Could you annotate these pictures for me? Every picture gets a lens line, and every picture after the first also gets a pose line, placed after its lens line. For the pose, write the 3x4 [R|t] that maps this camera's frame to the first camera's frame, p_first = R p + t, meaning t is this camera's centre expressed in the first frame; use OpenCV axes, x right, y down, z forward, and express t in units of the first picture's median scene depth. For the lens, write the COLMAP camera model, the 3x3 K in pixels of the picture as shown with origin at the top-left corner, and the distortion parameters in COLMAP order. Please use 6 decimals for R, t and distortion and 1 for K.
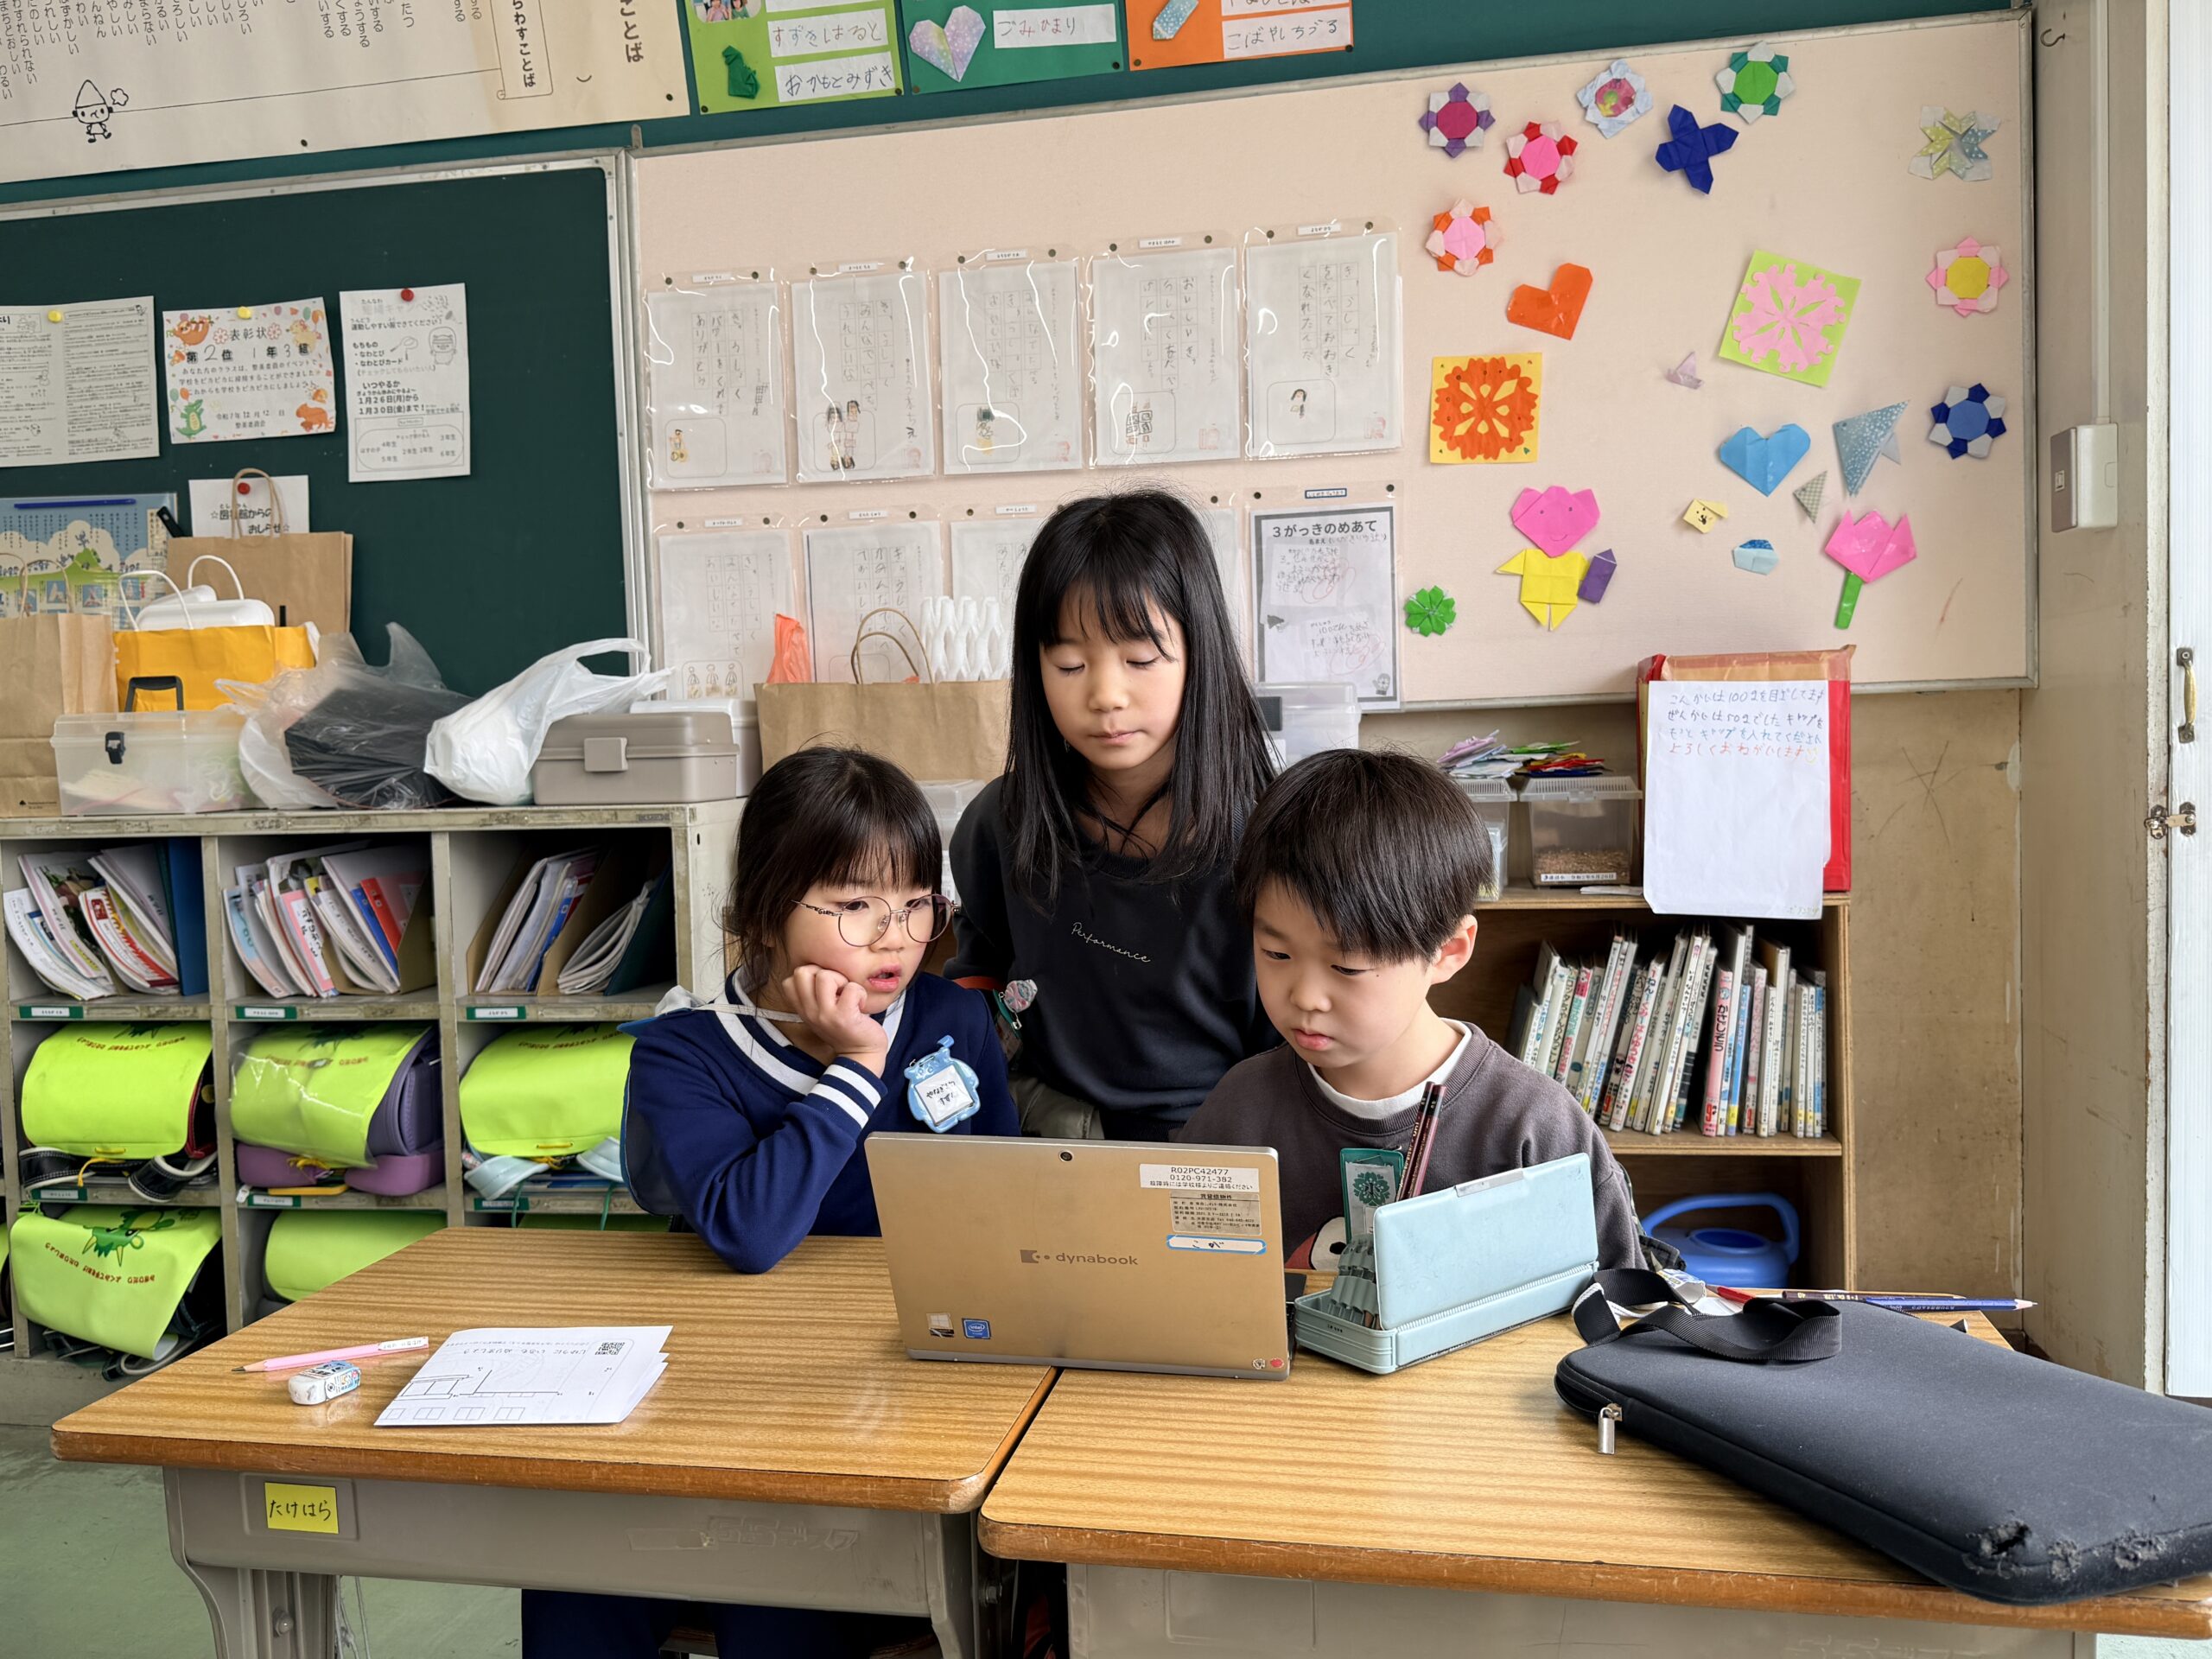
lens RADIAL K [[1757.0, 0, 1105.1], [0, 1757.0, 820.2], [0, 0, 1]] dist [0.066194, -0.110680]
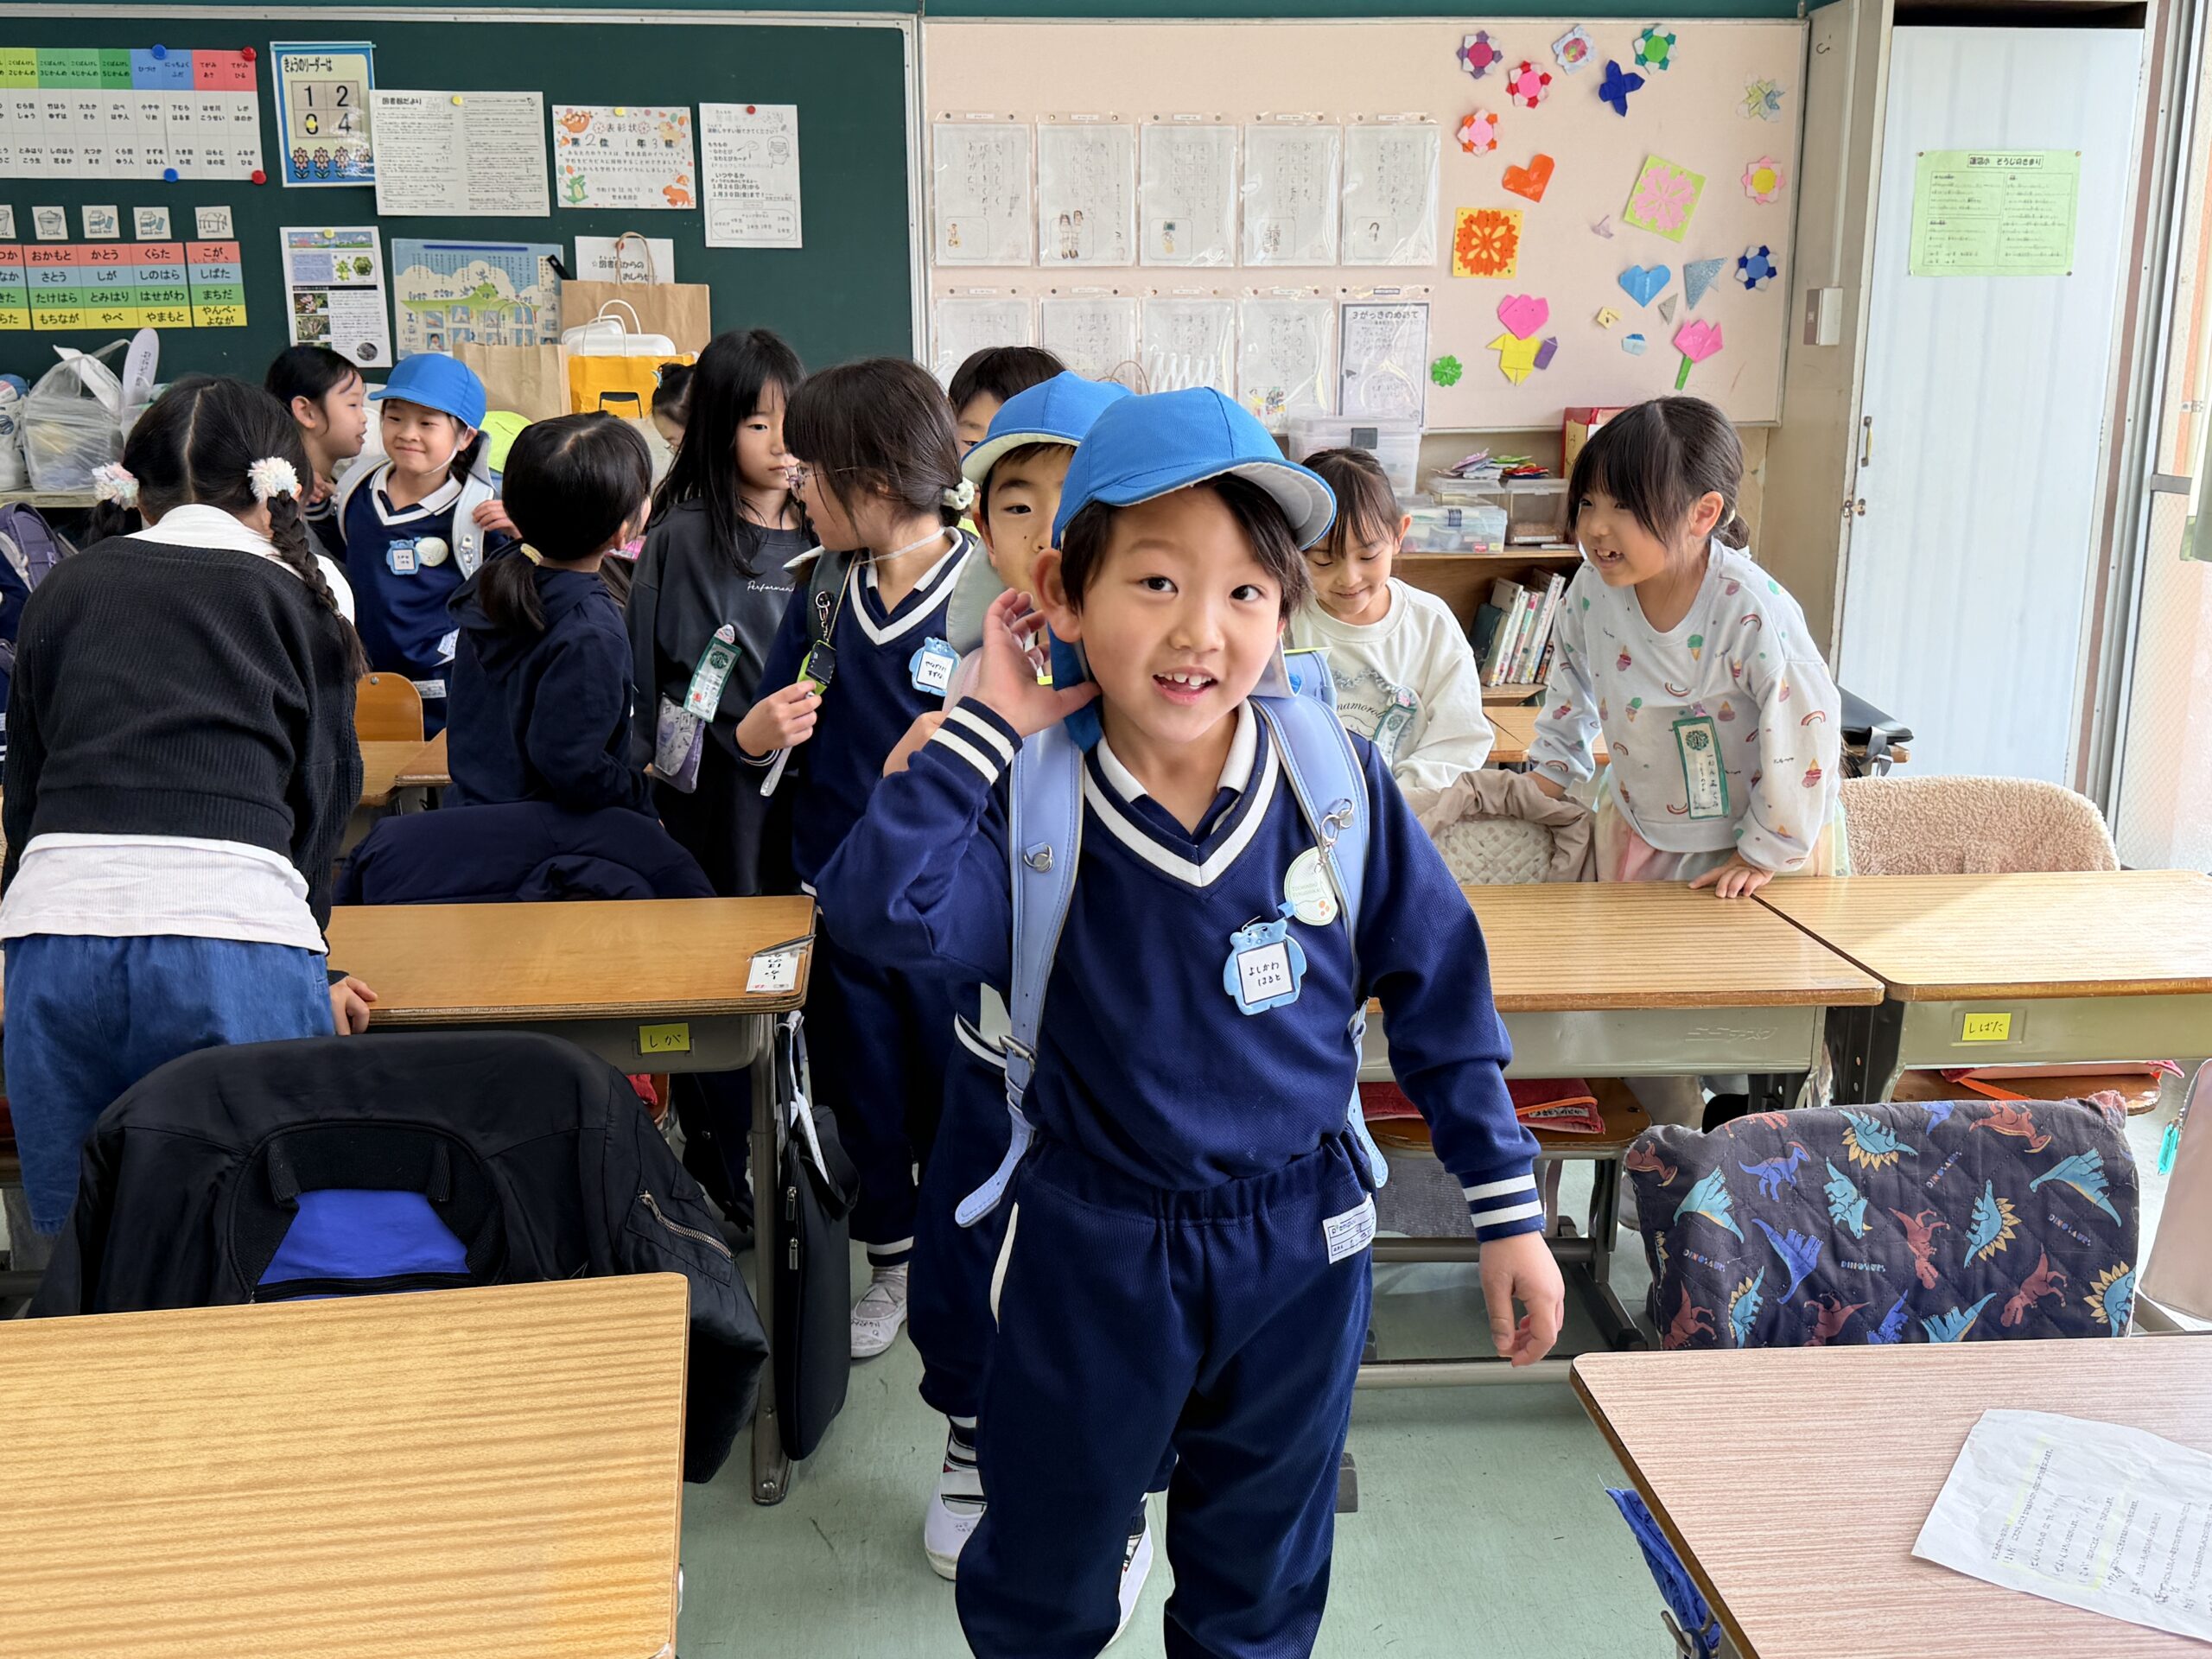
lens RADIAL K [[2144.7, 0, 1093.6], [0, 2144.7, 824.1], [0, 0, 1]] dist [0.126125, -0.233401]
pose [[0.965134, -0.028212, 0.260232, -0.635046], [-0.015068, 0.986538, 0.162834, -0.026255], [-0.261322, -0.161078, 0.951717, -0.838133]]
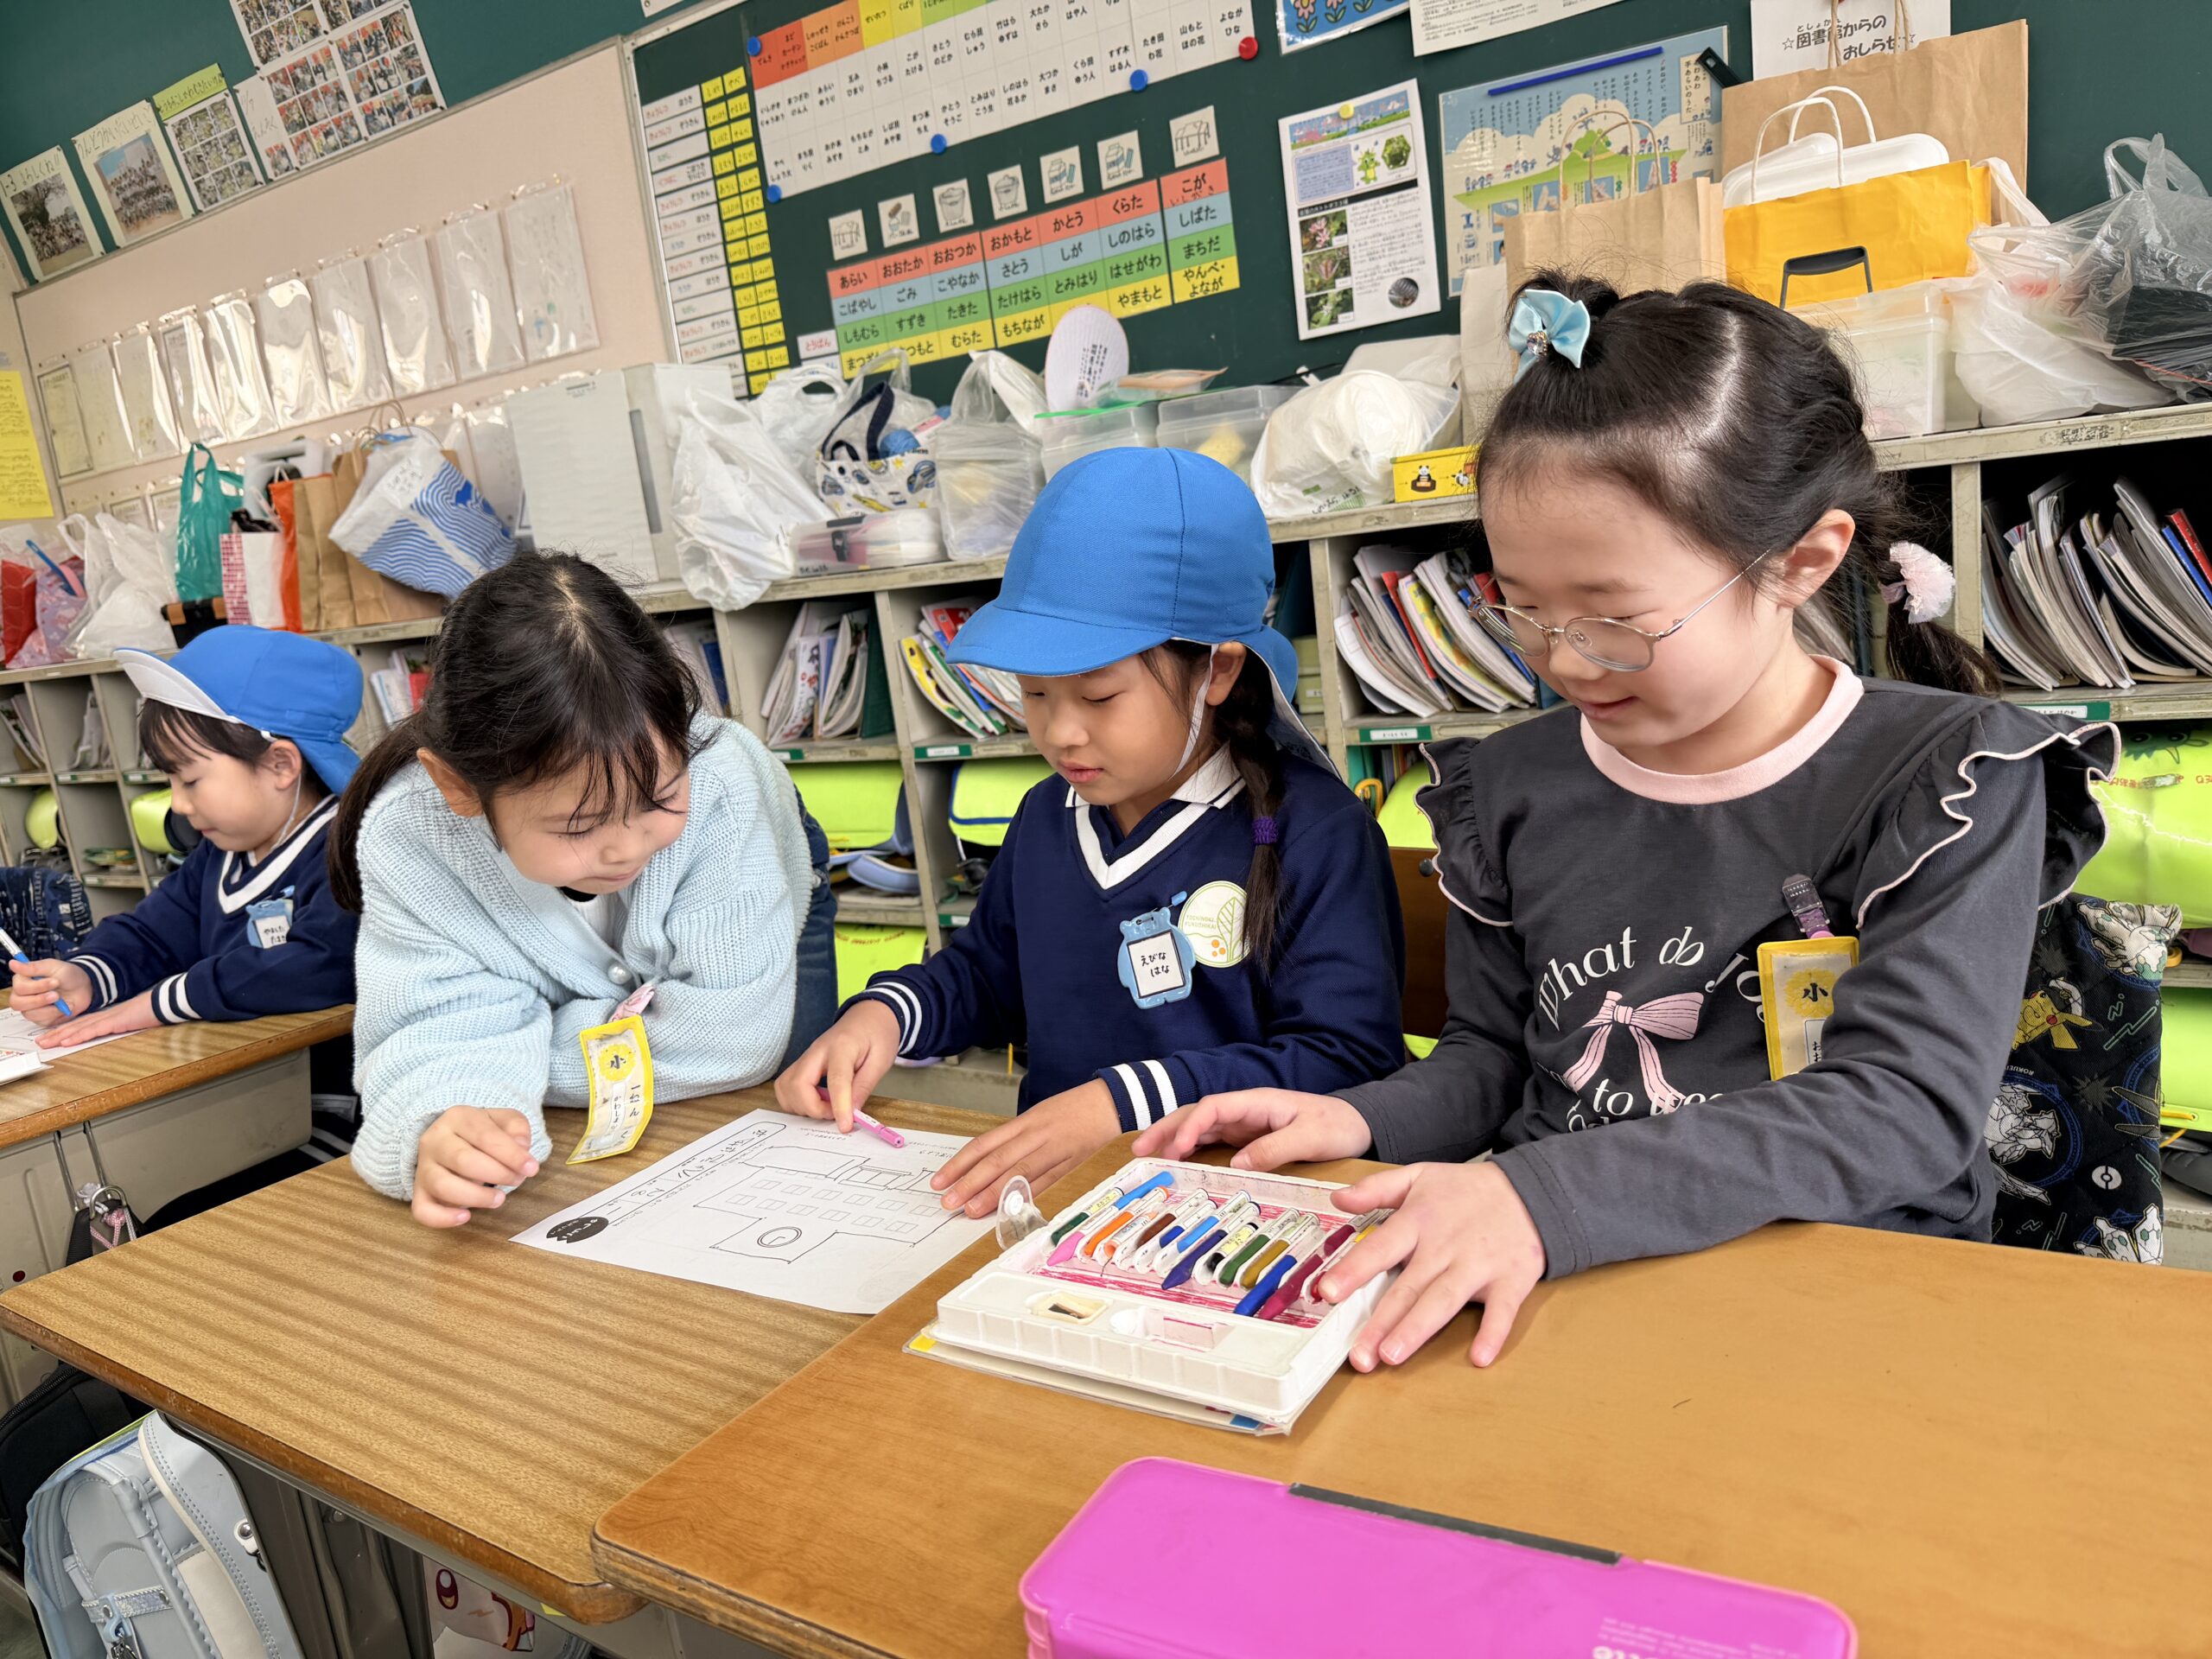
lens RADIAL K [[1562.6, 0, 1105.5], [0, 1562.6, 852.1], [0, 0, 1]] dist [0.008813, -0.022336]
pose [[0.916424, -0.004941, -0.400179, -0.553204], [0.077583, 0.983148, 0.165530, 0.030220], [0.392617, -0.182743, 0.901364, 0.271468]]
